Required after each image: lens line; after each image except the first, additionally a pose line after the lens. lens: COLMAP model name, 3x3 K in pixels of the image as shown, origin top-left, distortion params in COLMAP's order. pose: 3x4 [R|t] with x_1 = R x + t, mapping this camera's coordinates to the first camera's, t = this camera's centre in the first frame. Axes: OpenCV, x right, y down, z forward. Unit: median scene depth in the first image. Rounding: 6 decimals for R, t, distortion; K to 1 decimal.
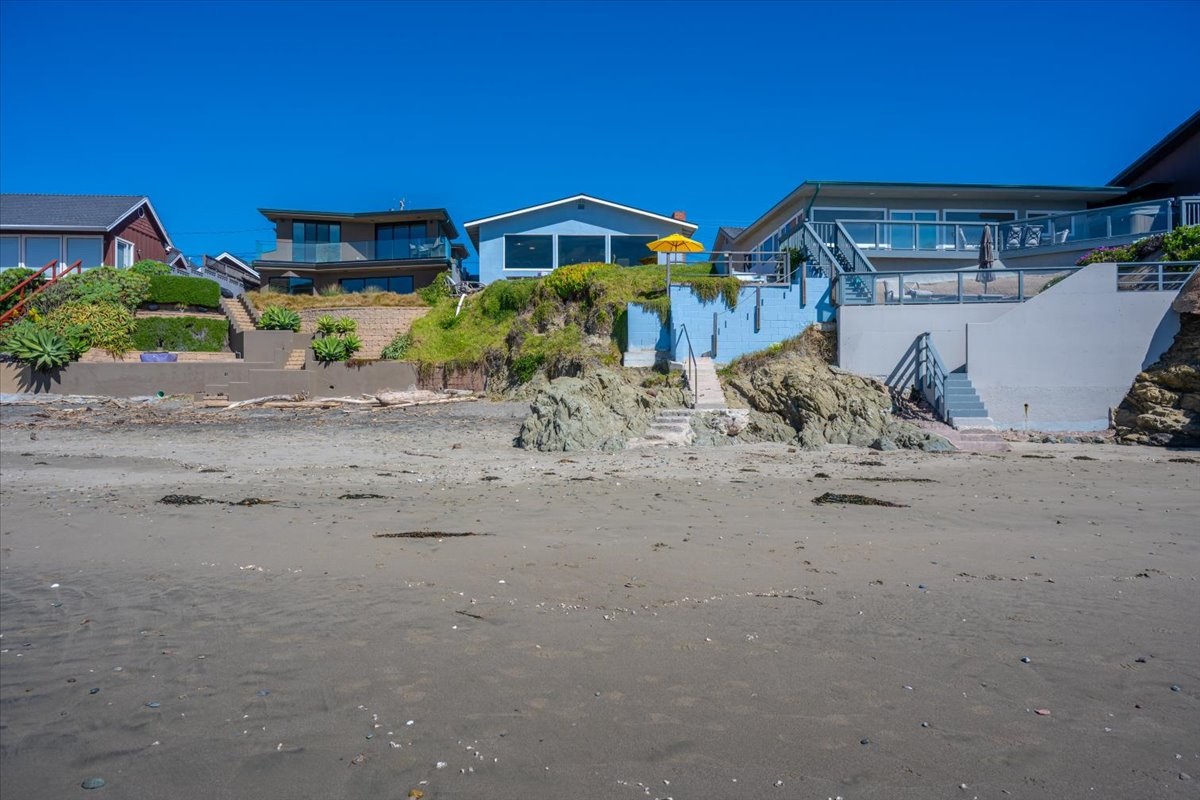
lens RADIAL K [[808.7, 0, 600.0], [0, 808.7, 400.0], [0, 0, 1]] dist [-0.003253, -0.001928]
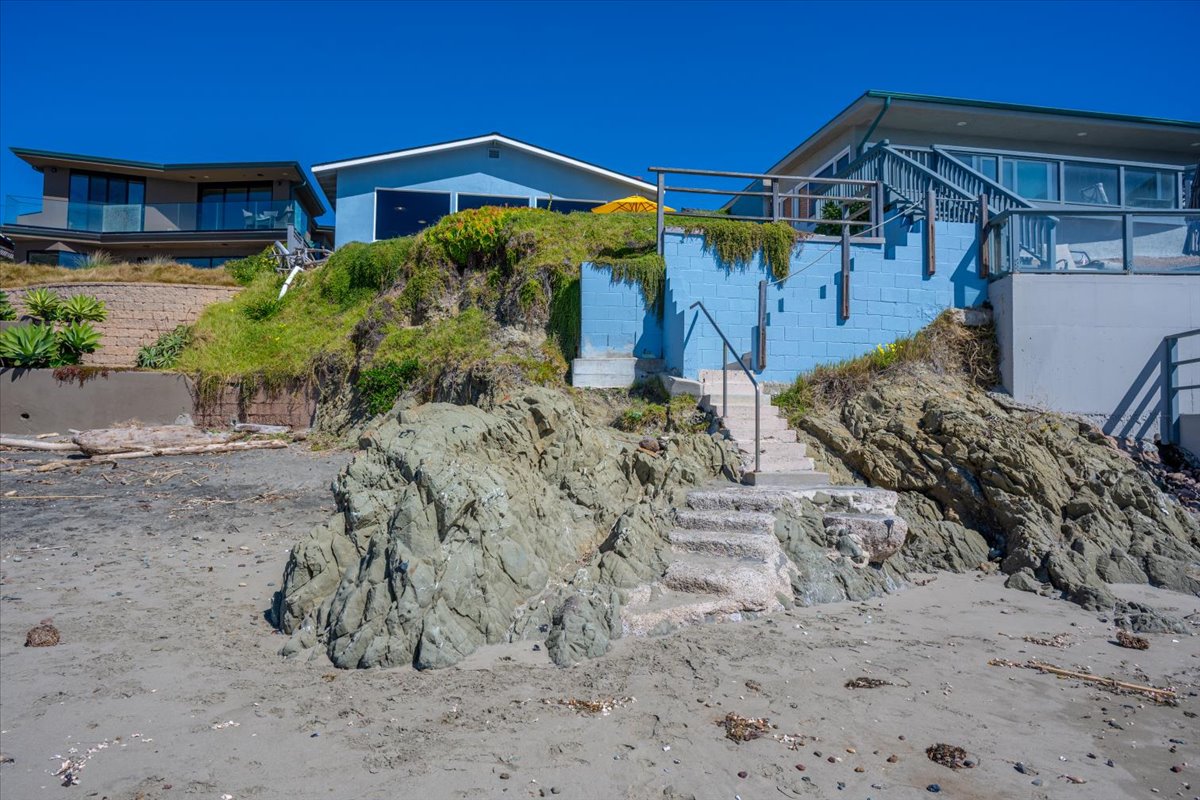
lens RADIAL K [[808.7, 0, 600.0], [0, 808.7, 400.0], [0, 0, 1]] dist [-0.003253, -0.001928]
pose [[0.993560, 0.020533, 0.111429, -0.009714], [-0.016158, 0.999068, -0.040023, -0.013084], [-0.112147, 0.037965, 0.992966, 0.493469]]
